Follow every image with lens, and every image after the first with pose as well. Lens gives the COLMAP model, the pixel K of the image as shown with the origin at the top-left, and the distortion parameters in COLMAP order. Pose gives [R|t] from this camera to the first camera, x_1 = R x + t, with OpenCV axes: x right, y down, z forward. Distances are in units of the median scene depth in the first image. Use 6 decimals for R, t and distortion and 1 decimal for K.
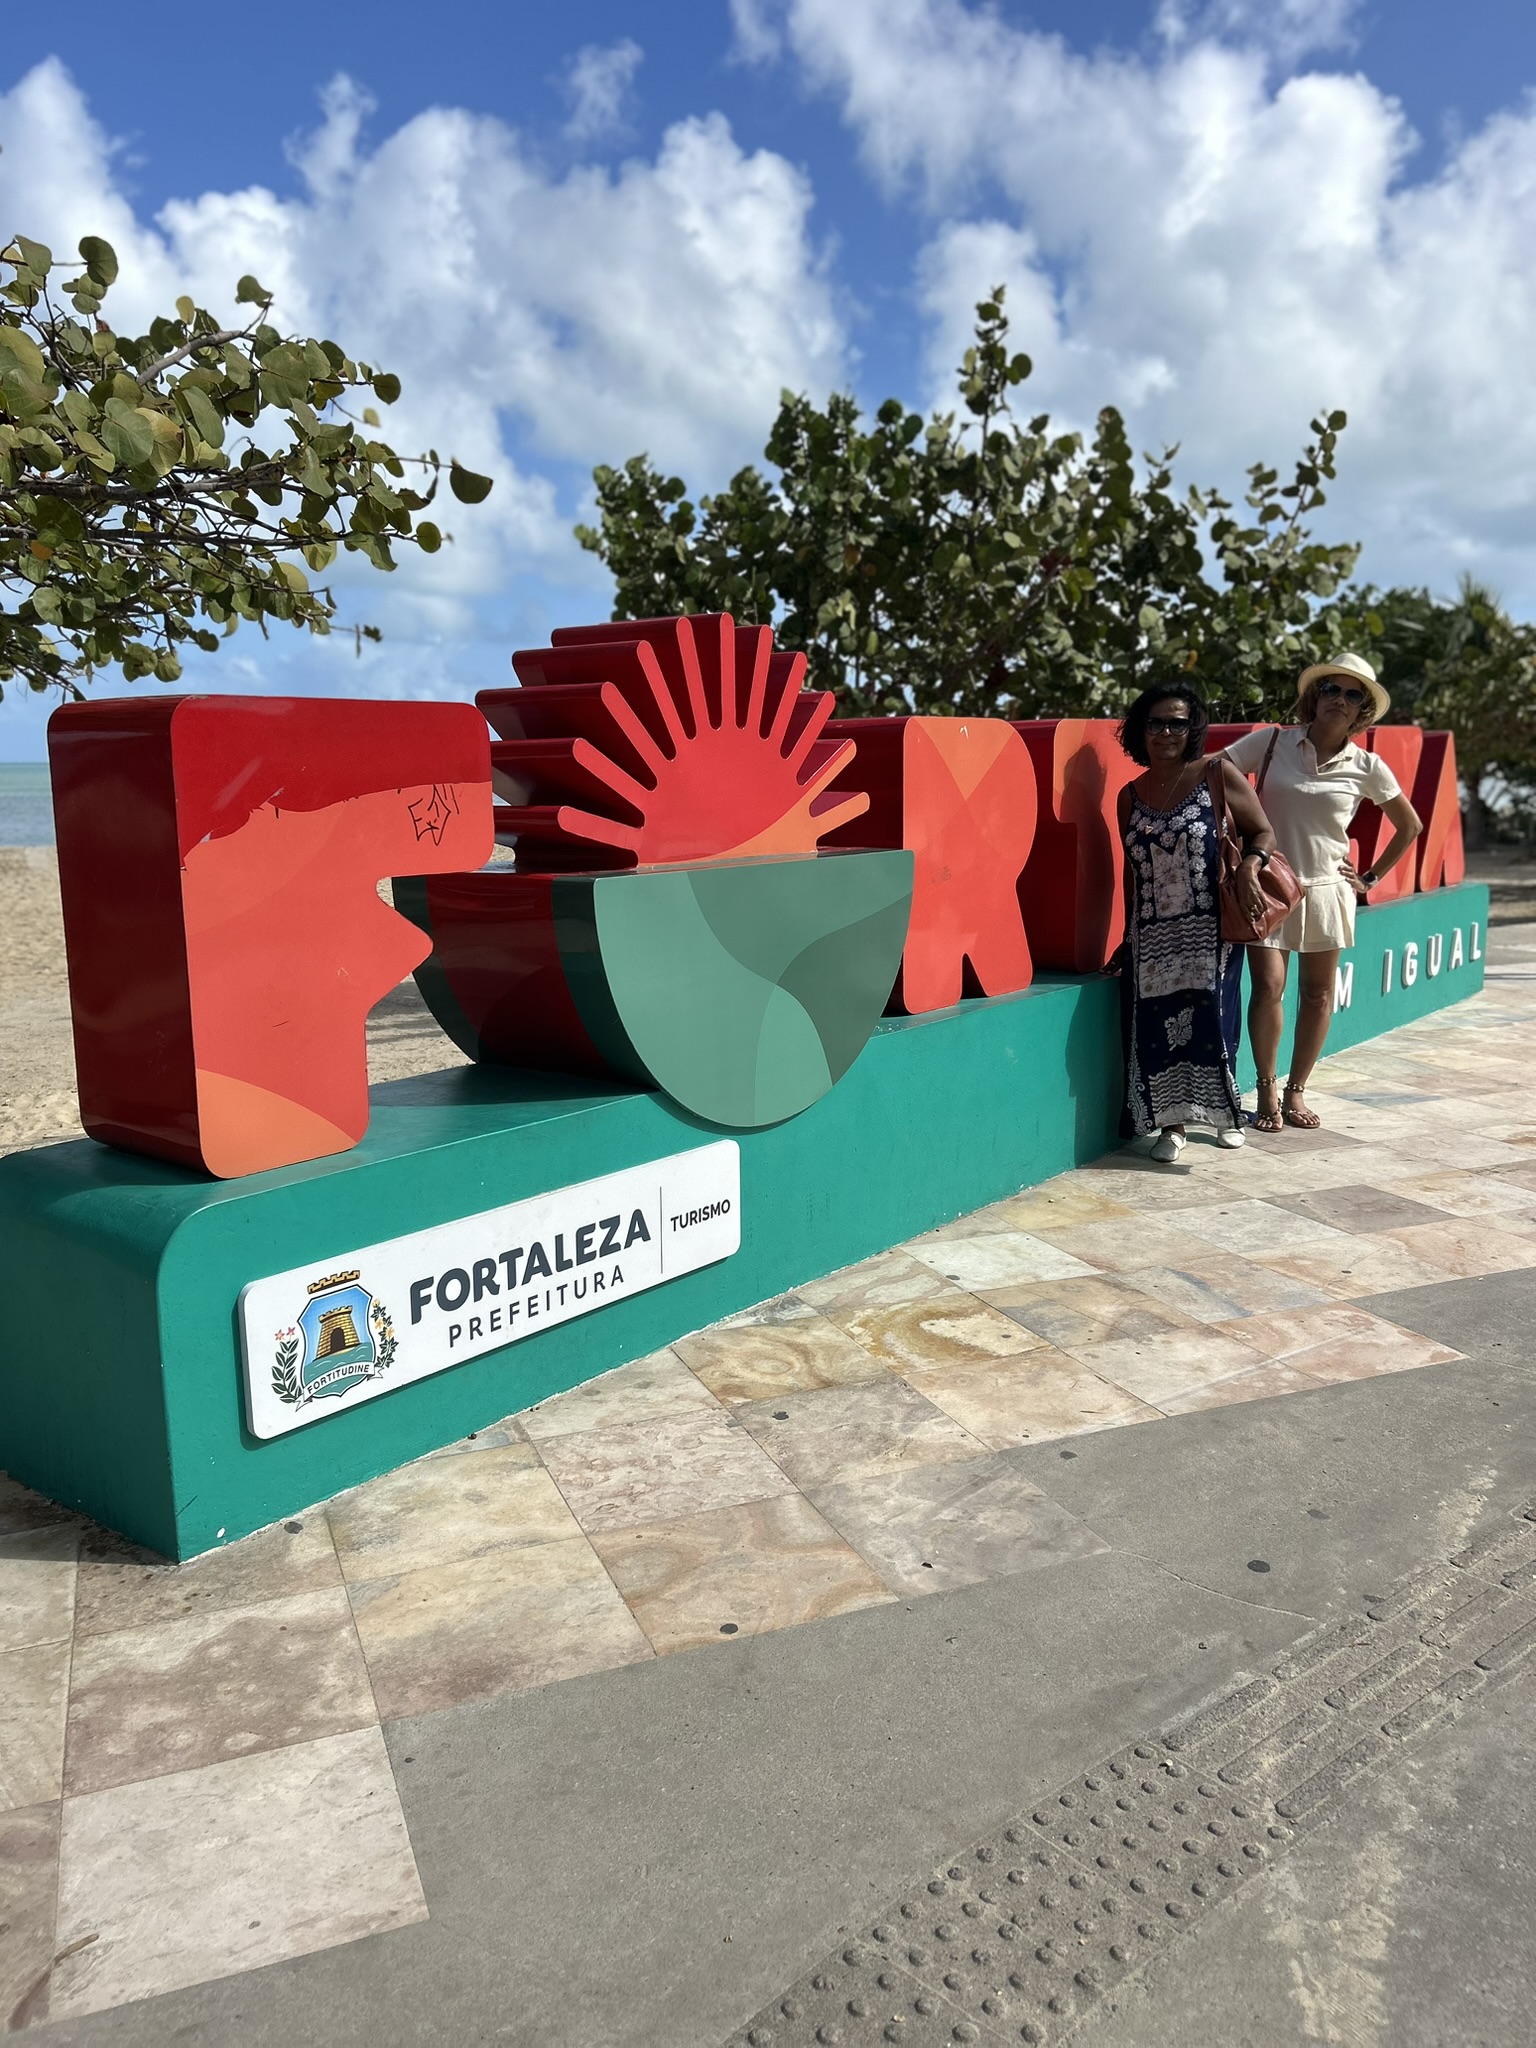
lens RADIAL K [[1533.6, 0, 766.2], [0, 1533.6, 1026.3], [0, 0, 1]] dist [0.056868, -0.082485]
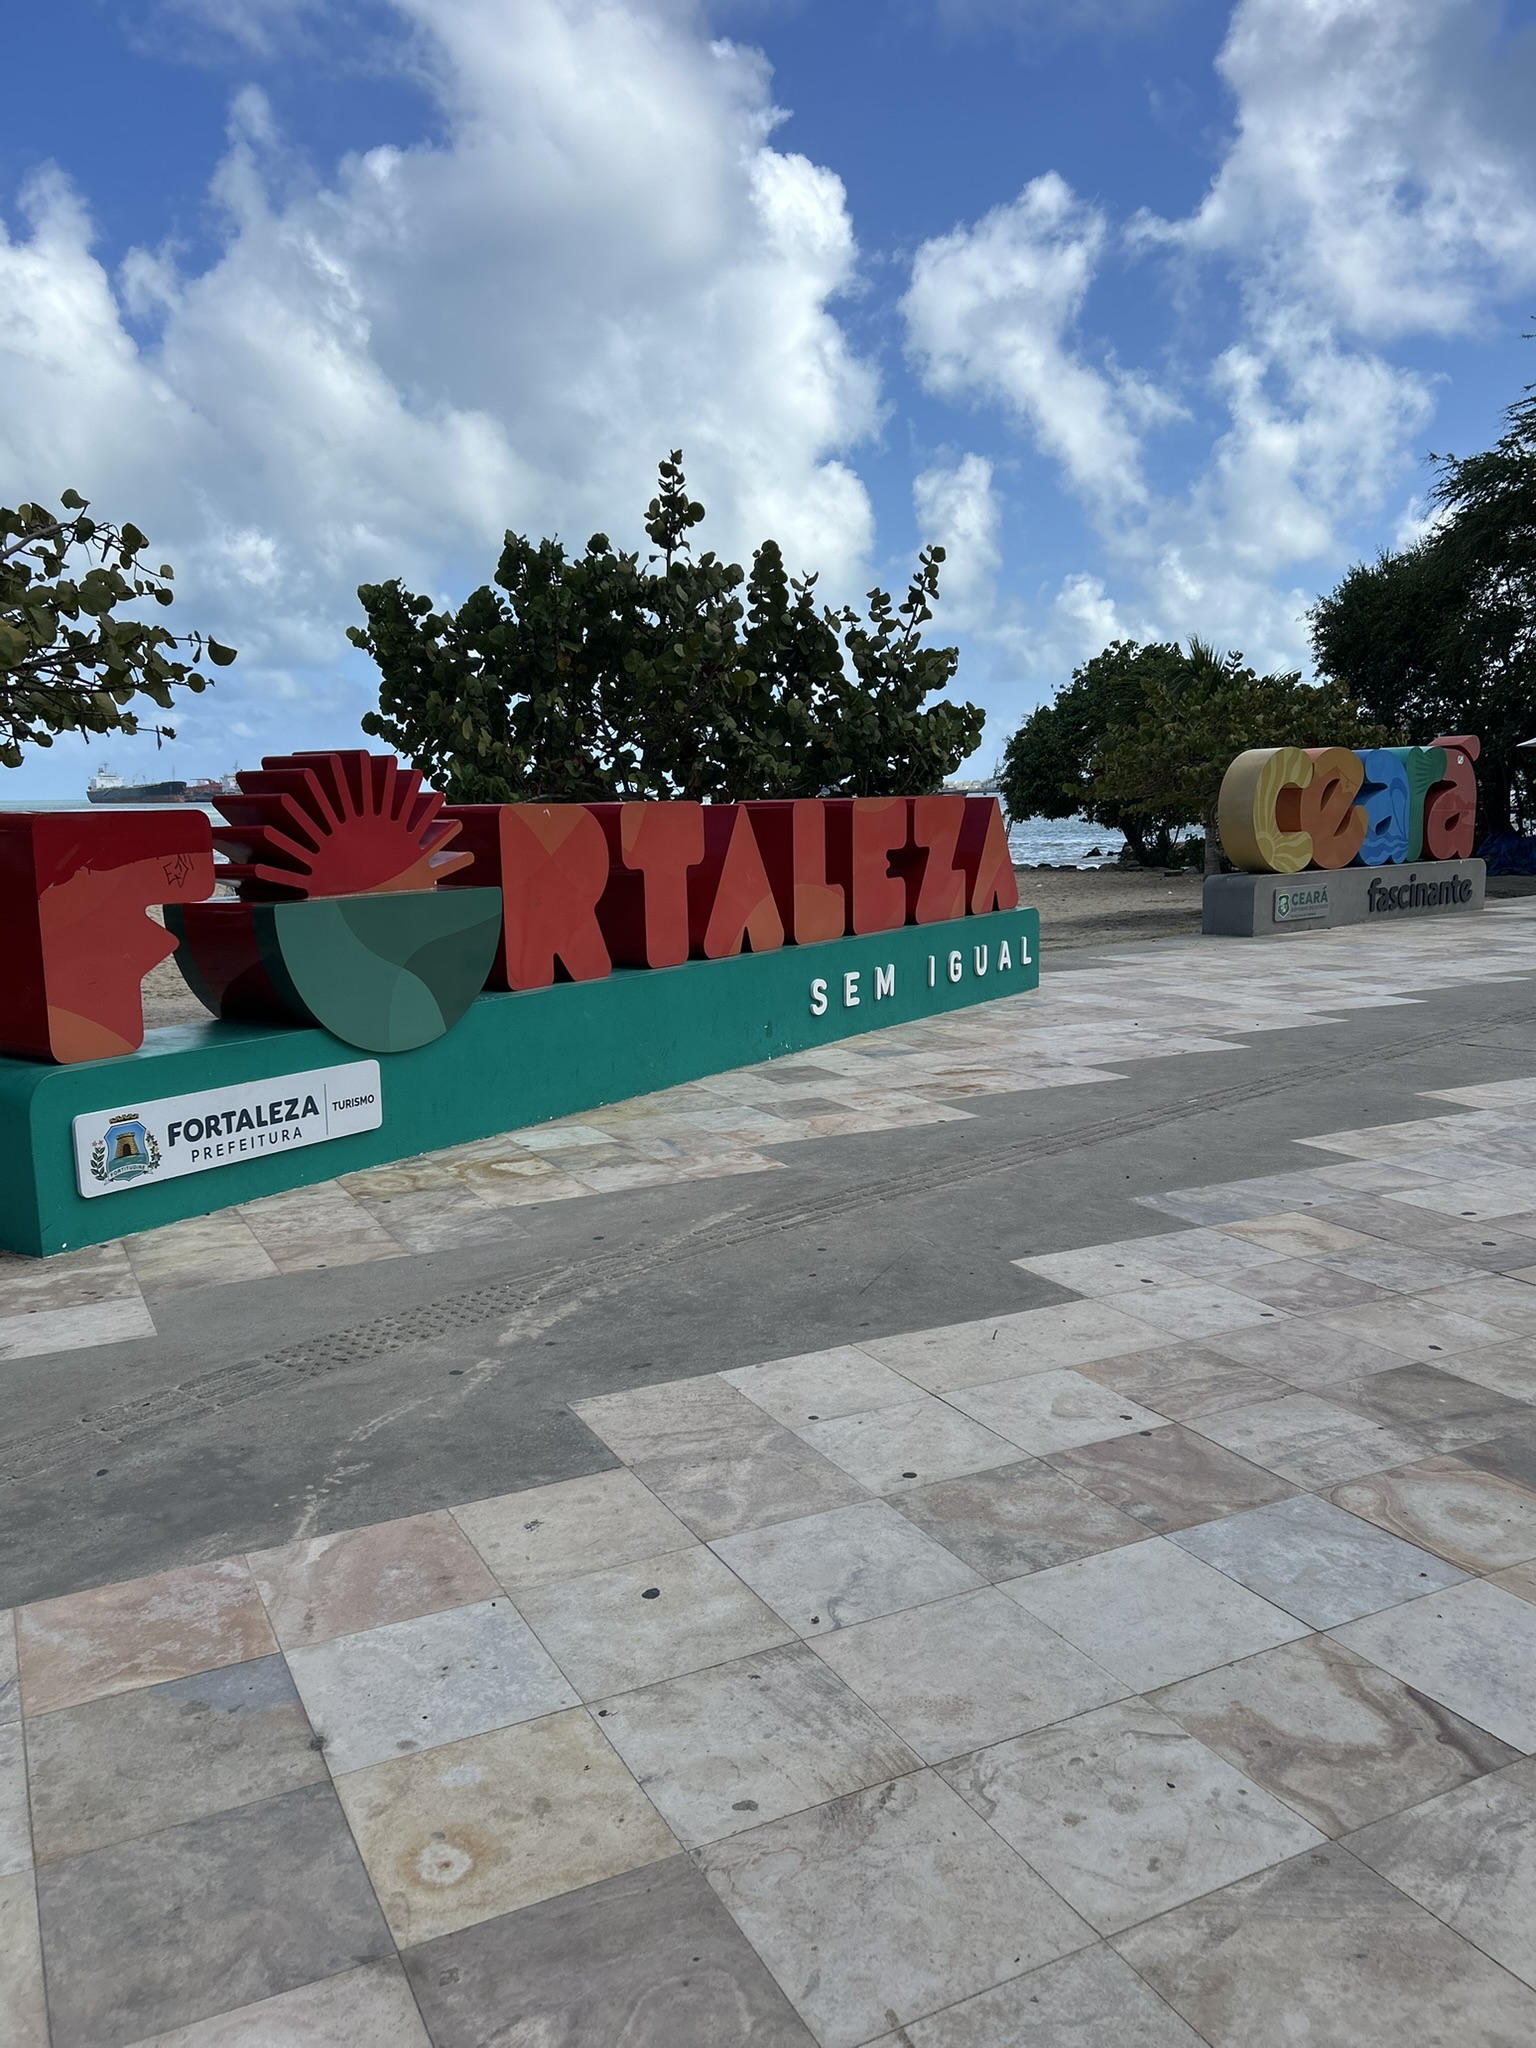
lens RADIAL K [[1523.9, 0, 764.0], [0, 1523.9, 1040.8], [0, 0, 1]] dist [0.123196, -0.316491]
pose [[0.995617, -0.019715, 0.091427, 0.275125], [0.020911, 0.999707, -0.012151, 0.090968], [-0.091161, 0.014009, 0.995738, -0.796083]]
